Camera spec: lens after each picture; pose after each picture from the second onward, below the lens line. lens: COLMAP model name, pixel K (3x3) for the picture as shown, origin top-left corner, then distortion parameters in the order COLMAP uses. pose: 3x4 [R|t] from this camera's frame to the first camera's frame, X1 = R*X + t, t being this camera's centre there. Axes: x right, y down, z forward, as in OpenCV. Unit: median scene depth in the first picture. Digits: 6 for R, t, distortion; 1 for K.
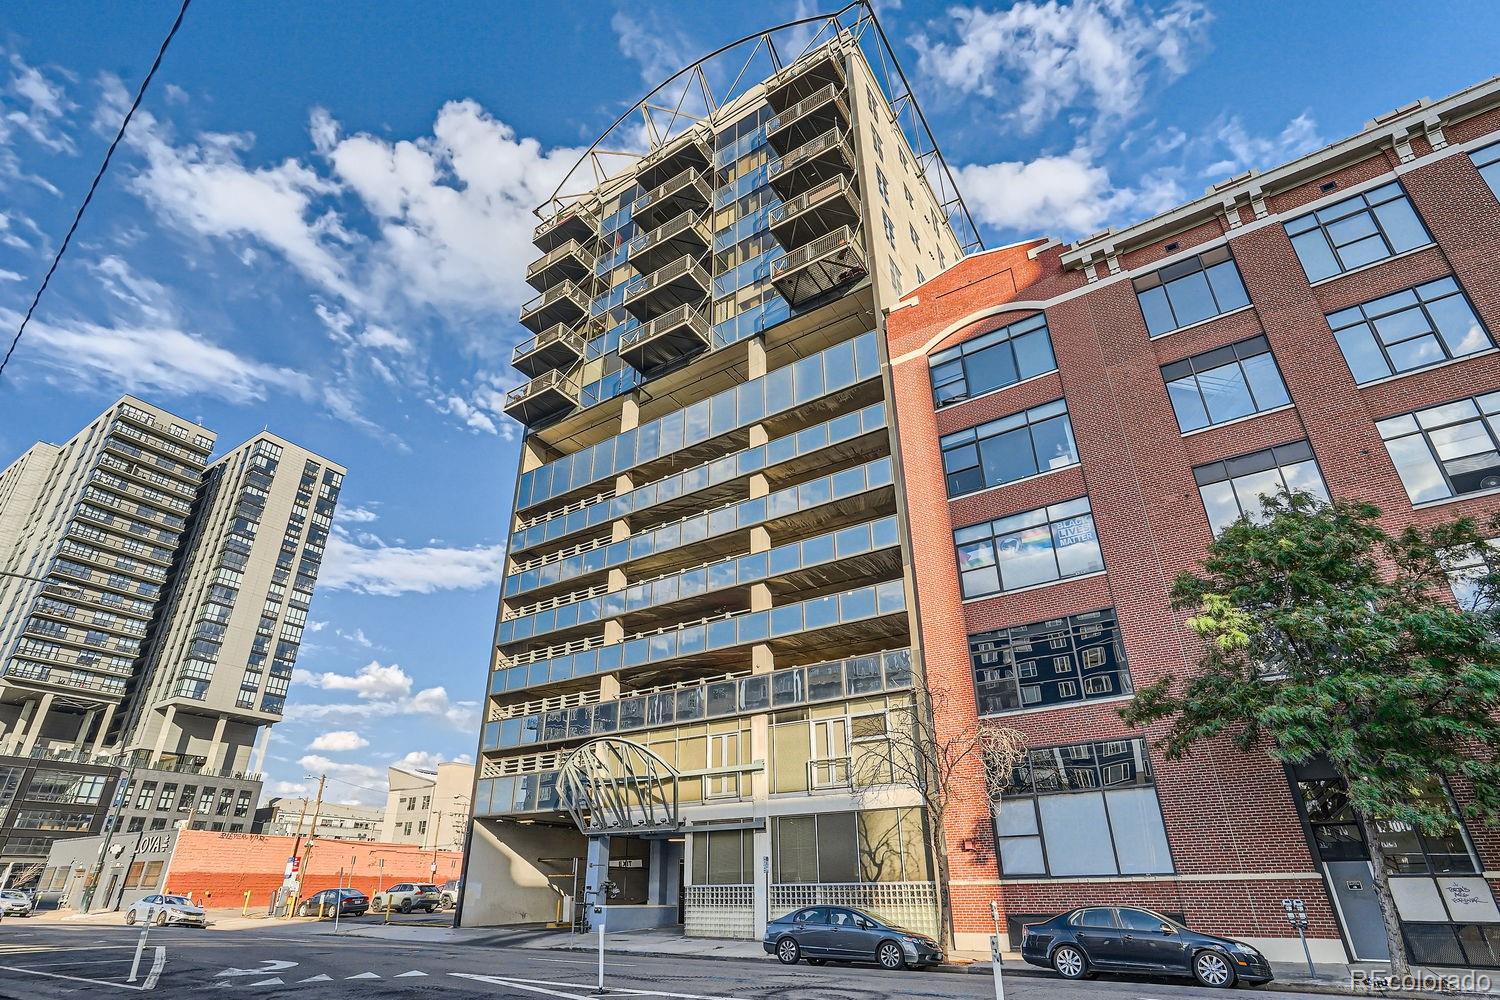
lens RADIAL K [[729.8, 0, 743.2], [0, 729.8, 503.9], [0, 0, 1]] dist [-0.037776, 0.022452]
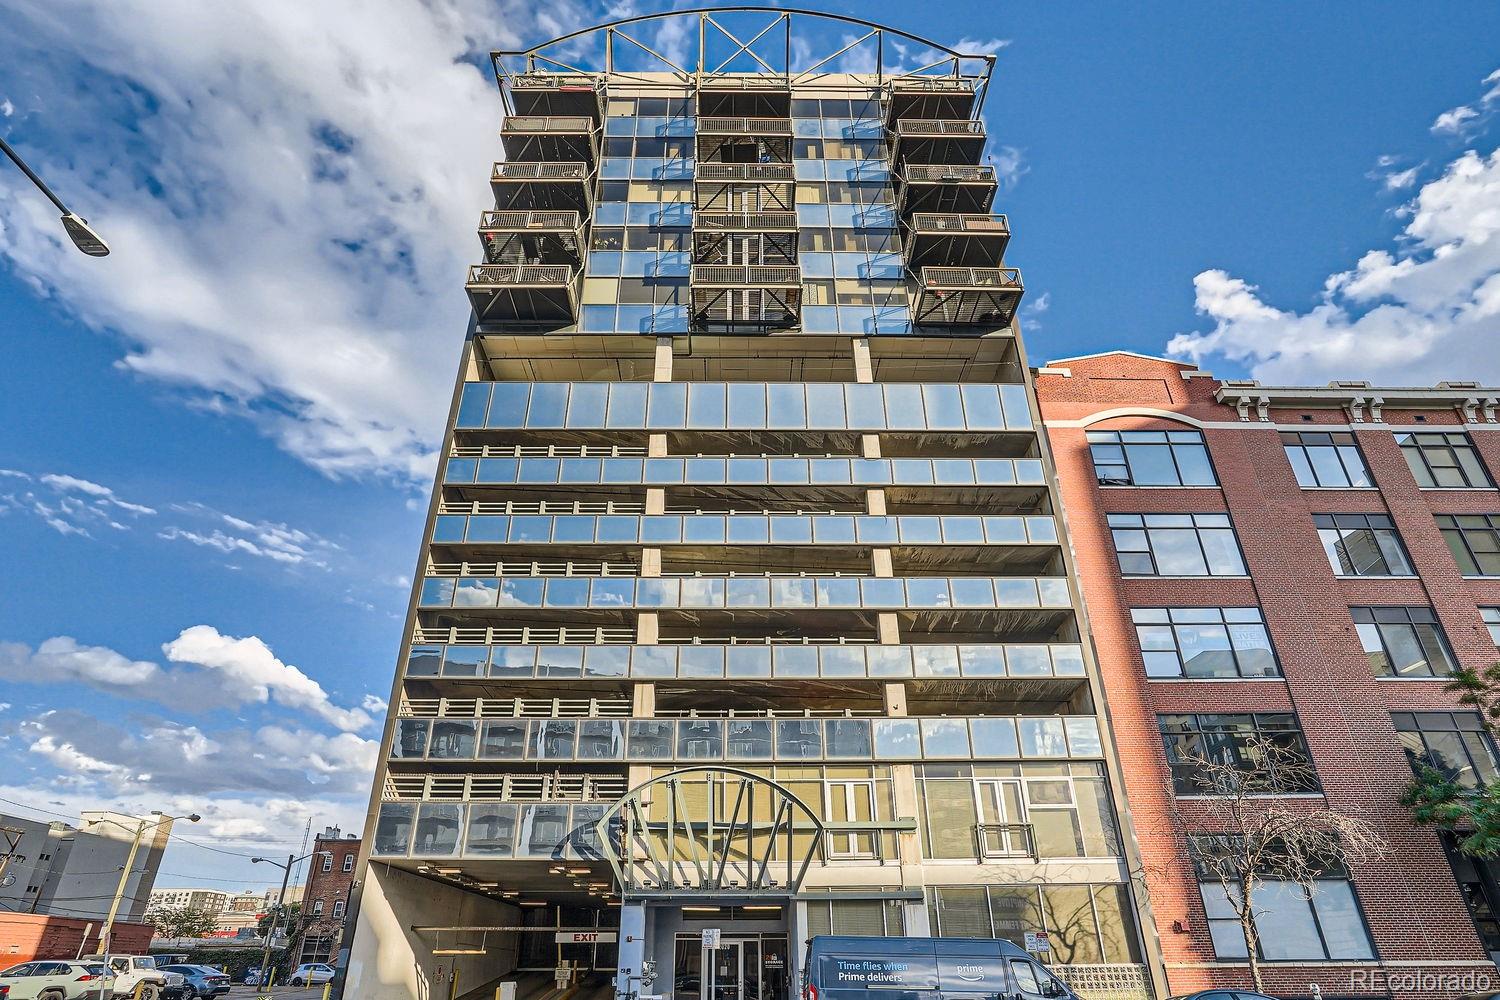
lens RADIAL K [[757.1, 0, 749.4], [0, 757.1, 575.1], [0, 0, 1]] dist [-0.031101, 0.015254]
pose [[0.830578, 0.265221, 0.489691, -0.602923], [-0.264080, 0.961737, -0.072972, 0.189206], [-0.490308, -0.068709, 0.868837, 0.345140]]
